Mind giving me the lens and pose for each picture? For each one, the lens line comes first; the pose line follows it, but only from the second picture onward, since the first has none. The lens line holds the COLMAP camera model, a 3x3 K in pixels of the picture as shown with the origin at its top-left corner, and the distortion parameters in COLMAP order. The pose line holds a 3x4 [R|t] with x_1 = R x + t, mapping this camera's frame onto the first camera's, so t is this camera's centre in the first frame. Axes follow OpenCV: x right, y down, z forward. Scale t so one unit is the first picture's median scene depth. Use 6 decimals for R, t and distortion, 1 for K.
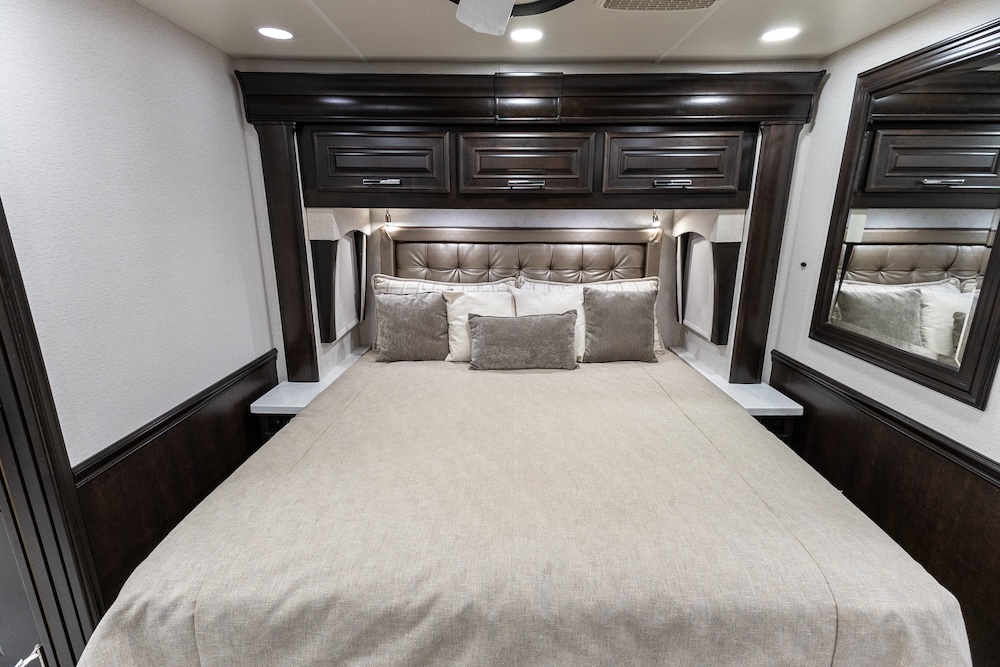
lens RADIAL K [[464.7, 0, 504.4], [0, 464.7, 335.9], [0, 0, 1]] dist [0.017915, -0.000418]
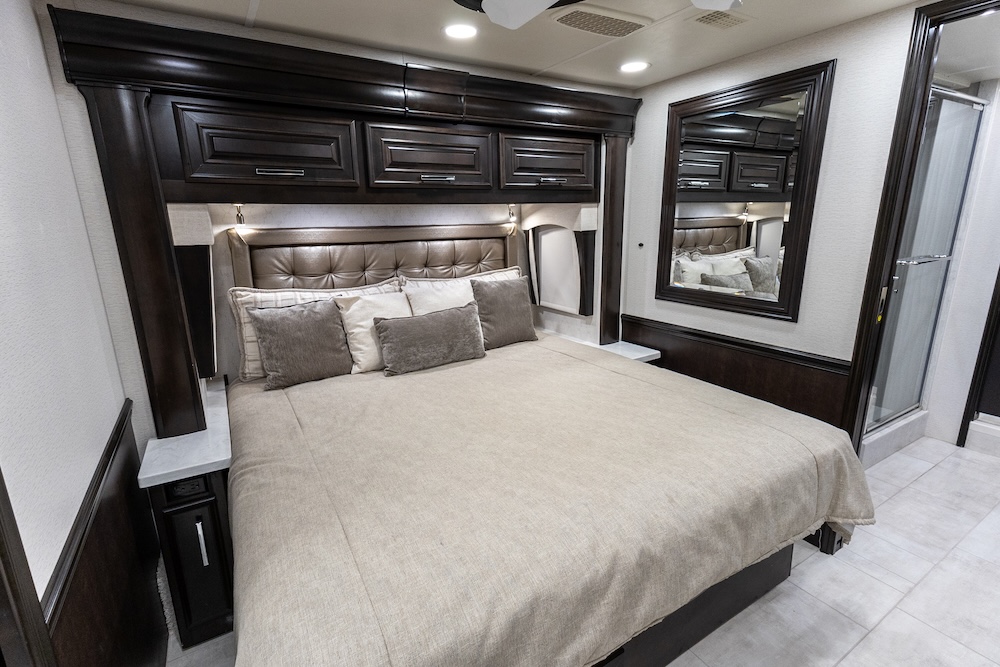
lens RADIAL K [[462.6, 0, 495.9], [0, 462.6, 332.3], [0, 0, 1]] dist [0.015684, -0.000300]
pose [[0.852286, -0.145400, 0.502462, -0.331987], [0.156569, 0.987461, 0.020171, -0.000076], [-0.499094, 0.061479, 0.864364, 0.080888]]
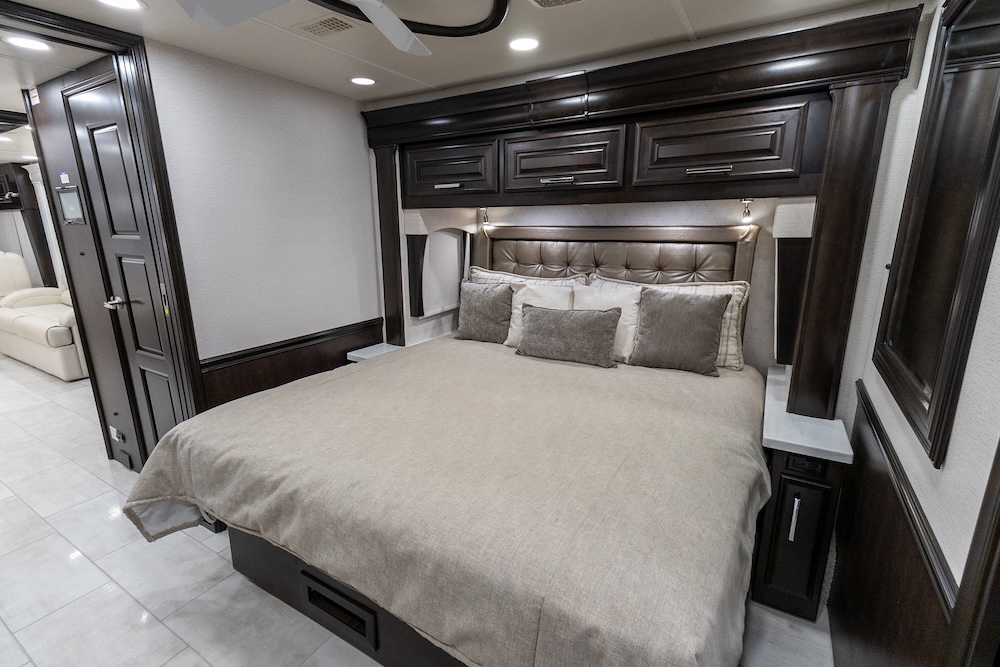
lens RADIAL K [[454.5, 0, 497.5], [0, 454.5, 332.8], [0, 0, 1]] dist [0.027541, -0.008083]
pose [[0.857251, 0.110312, -0.502944, 0.409418], [-0.123299, 0.992341, 0.007495, 0.019625], [0.499919, 0.055587, 0.864287, 0.050770]]
